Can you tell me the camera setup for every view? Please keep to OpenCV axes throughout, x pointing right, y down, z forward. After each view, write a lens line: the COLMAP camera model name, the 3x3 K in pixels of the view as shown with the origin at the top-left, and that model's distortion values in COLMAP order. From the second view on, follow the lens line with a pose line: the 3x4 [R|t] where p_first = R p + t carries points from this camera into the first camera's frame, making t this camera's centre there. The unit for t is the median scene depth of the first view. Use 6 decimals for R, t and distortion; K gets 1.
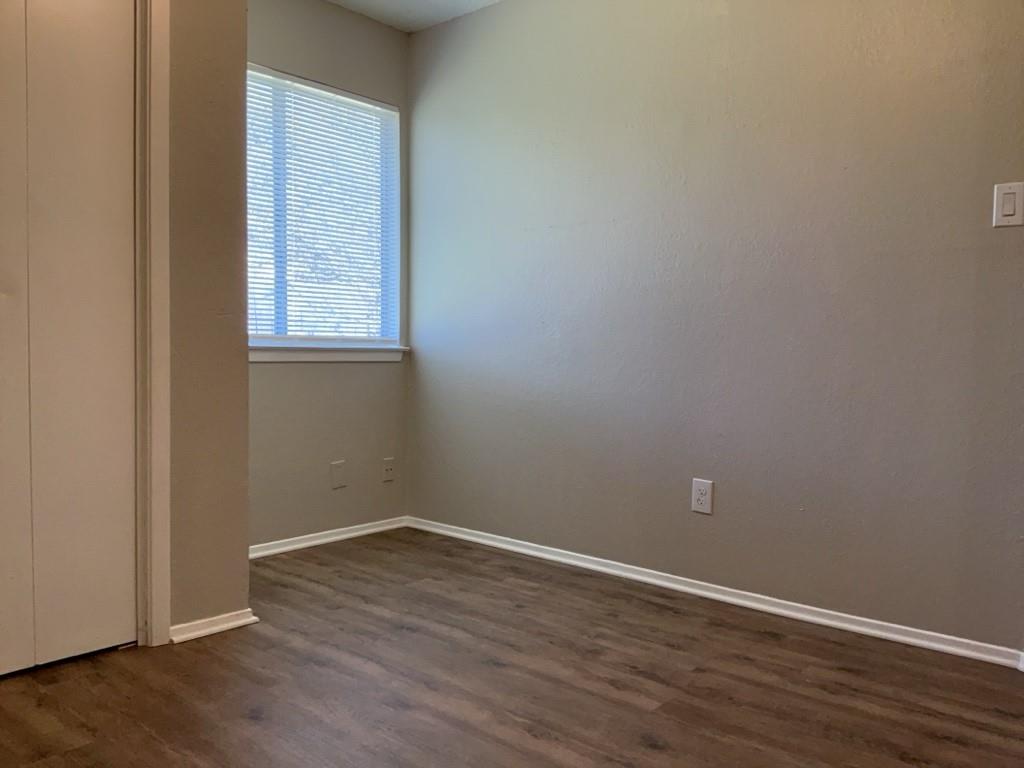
lens RADIAL K [[811.5, 0, 509.4], [0, 811.5, 384.2], [0, 0, 1]] dist [0.078840, -0.154725]
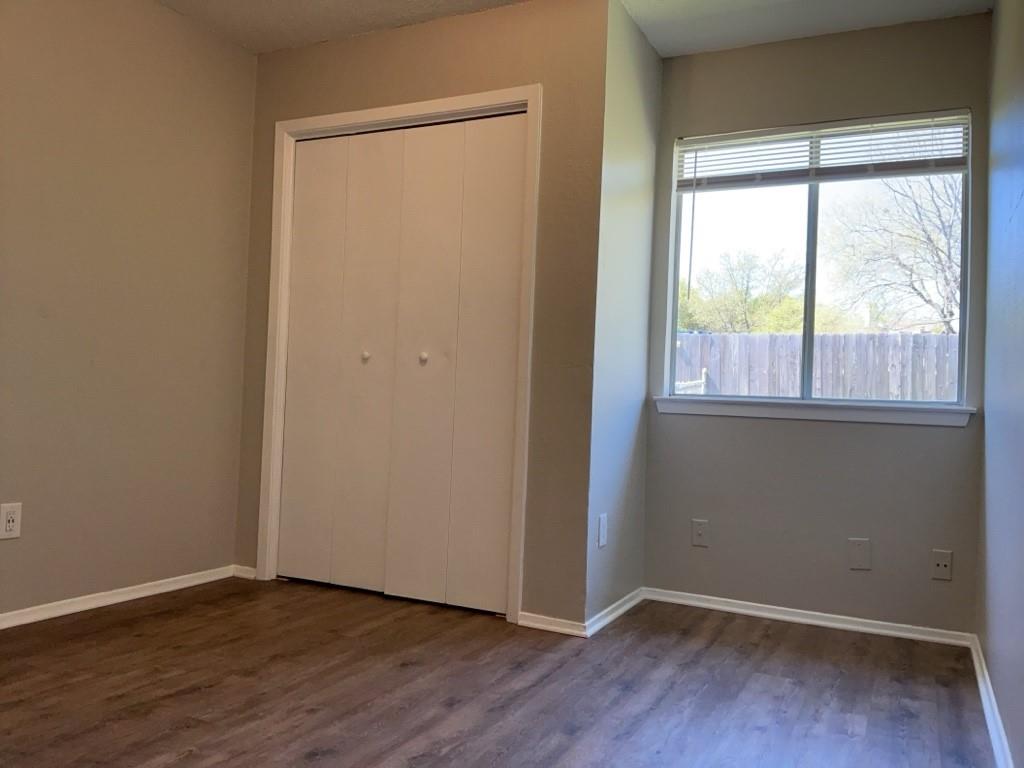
lens RADIAL K [[811.5, 0, 505.0], [0, 811.5, 382.6], [0, 0, 1]] dist [0.078840, -0.154725]
pose [[0.263869, -0.019797, -0.964355, 0.687844], [-0.080821, 0.995820, -0.042558, -0.002140], [0.961166, 0.089170, 0.261166, 0.520382]]
